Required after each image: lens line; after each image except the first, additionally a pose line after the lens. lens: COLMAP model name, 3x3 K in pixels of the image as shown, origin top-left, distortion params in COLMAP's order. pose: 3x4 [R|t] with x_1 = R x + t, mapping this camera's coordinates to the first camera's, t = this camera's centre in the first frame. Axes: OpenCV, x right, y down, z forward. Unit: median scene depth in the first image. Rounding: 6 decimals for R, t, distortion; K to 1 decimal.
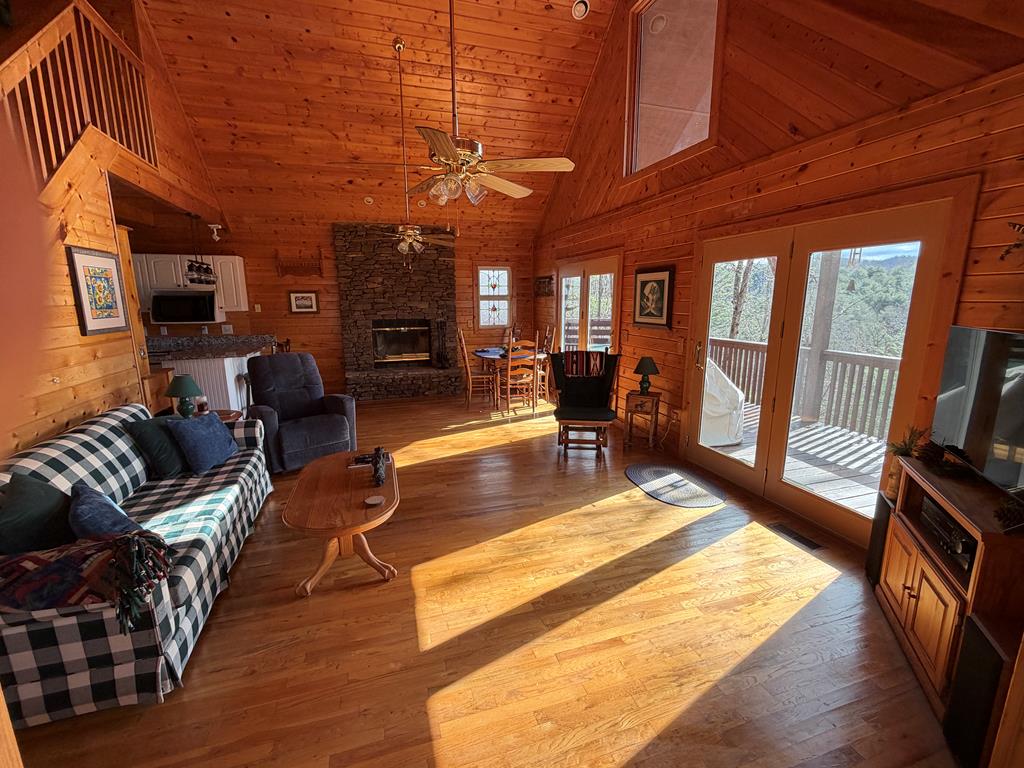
lens RADIAL K [[456.3, 0, 510.4], [0, 456.3, 387.1], [0, 0, 1]] dist [-0.000256, 0.000014]
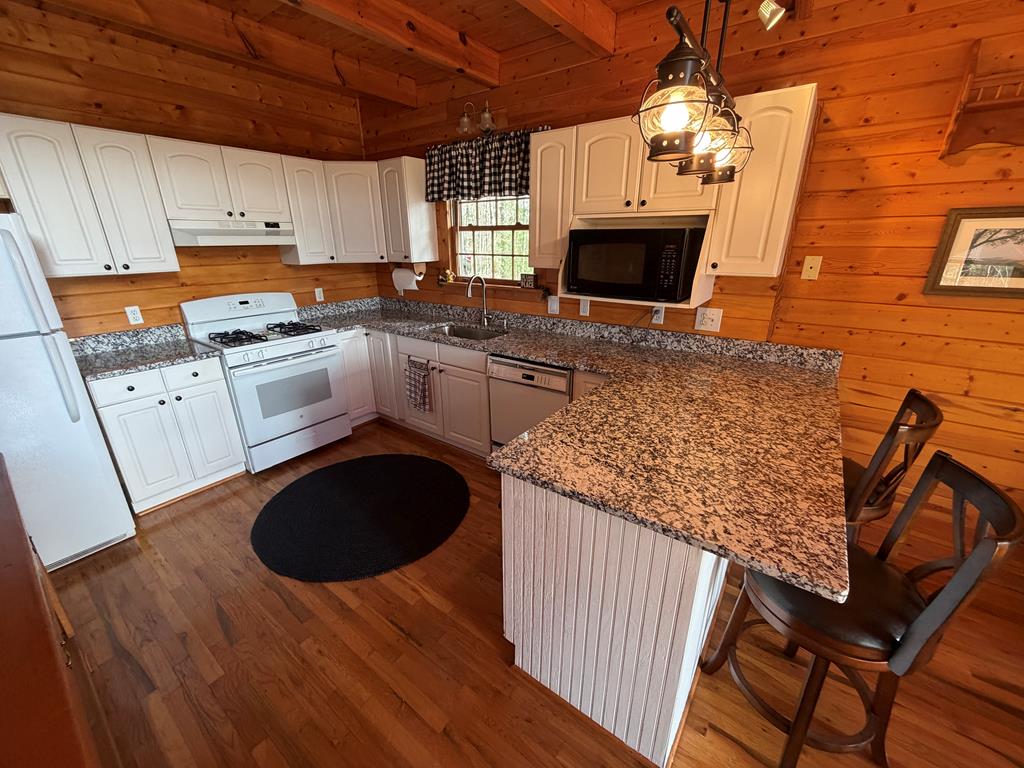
lens RADIAL K [[407.5, 0, 509.5], [0, 407.5, 384.6], [0, 0, 1]] dist [0.000299, -0.000047]
pose [[0.579816, 0.274081, -0.767263, -0.435183], [-0.154924, 0.961626, 0.226437, -0.125944], [0.799883, -0.012425, 0.600028, 0.651242]]
